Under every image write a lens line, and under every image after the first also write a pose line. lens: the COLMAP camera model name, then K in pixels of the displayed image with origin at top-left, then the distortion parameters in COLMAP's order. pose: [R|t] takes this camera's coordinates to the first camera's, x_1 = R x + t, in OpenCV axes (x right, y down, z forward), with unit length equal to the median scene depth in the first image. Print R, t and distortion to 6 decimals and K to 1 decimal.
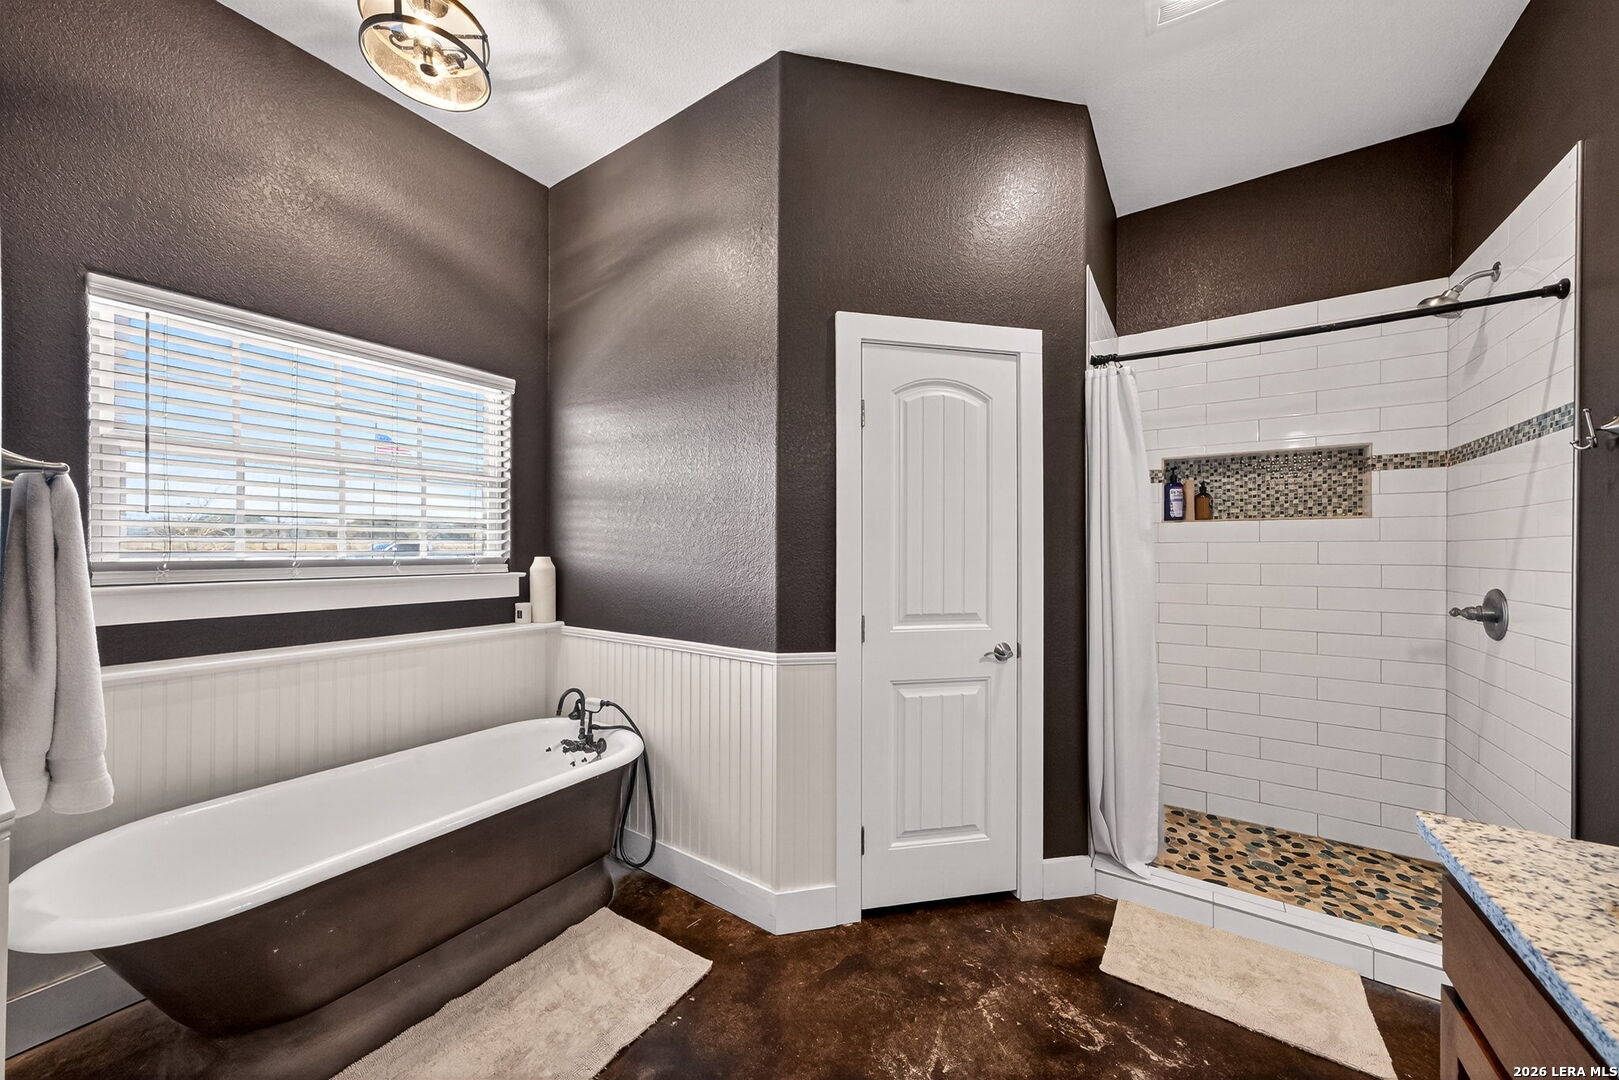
lens RADIAL K [[583.0, 0, 801.5], [0, 583.0, 549.6], [0, 0, 1]] dist [-0.001313, 0.000234]
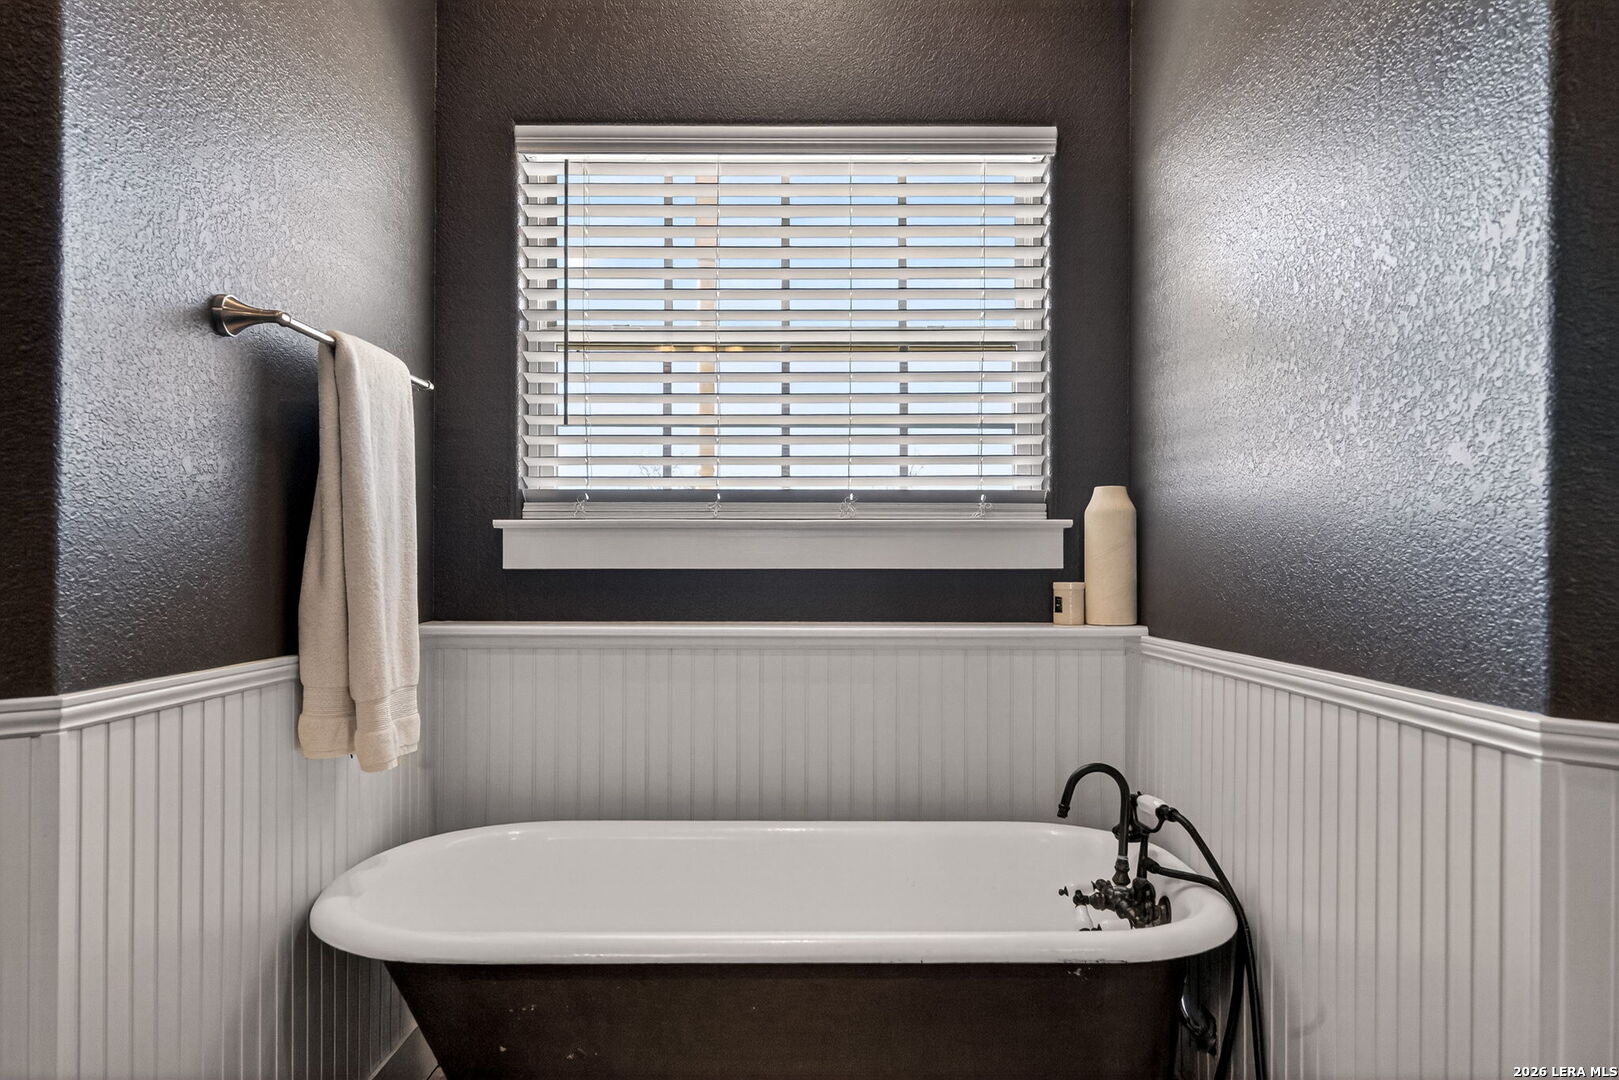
lens RADIAL K [[1095.2, 0, 807.2], [0, 1095.2, 554.8], [0, 0, 1]] dist [-0.001848, 0.000834]
pose [[0.562607, -0.008980, -0.826676, 0.162608], [-0.006489, 0.999862, -0.015277, 0.092017], [0.826699, 0.013959, 0.562471, 0.341025]]
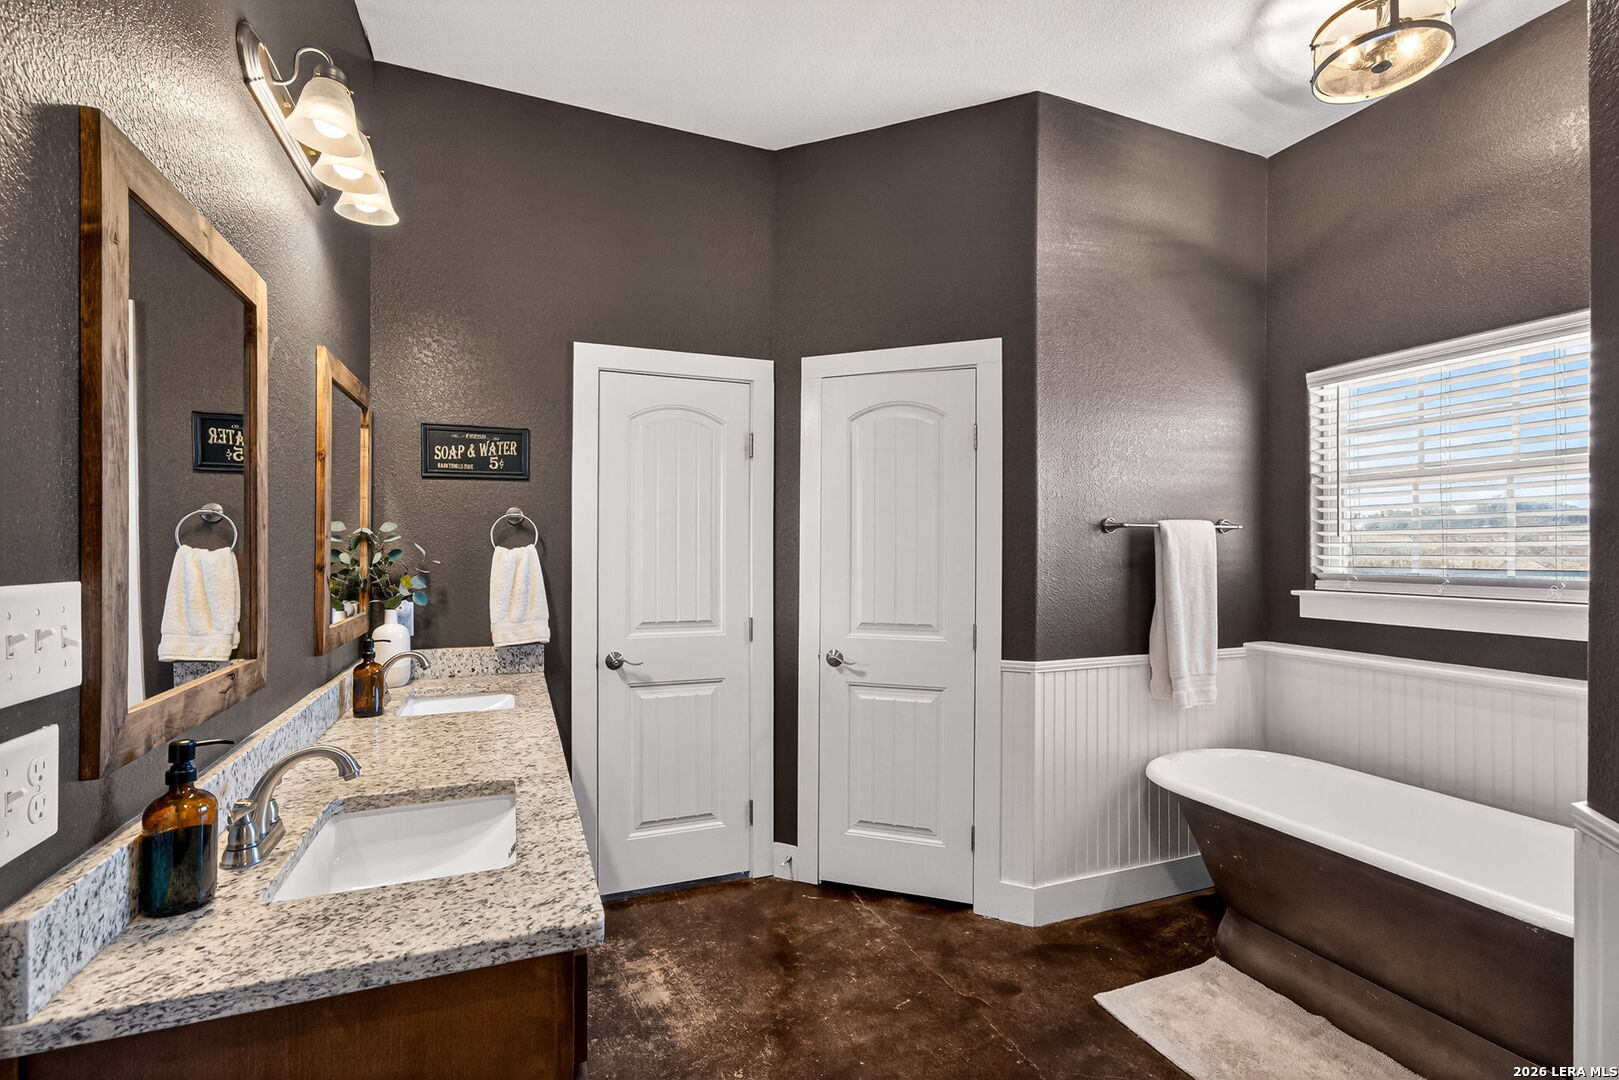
lens RADIAL K [[725.3, 0, 808.0], [0, 725.3, 546.1], [0, 0, 1]] dist [0.000790, 0.000063]
pose [[-0.569879, -0.005833, -0.821708, 0.665402], [-0.003810, 0.999983, -0.004456, -0.021506], [0.821720, 0.000592, -0.569891, 0.695877]]
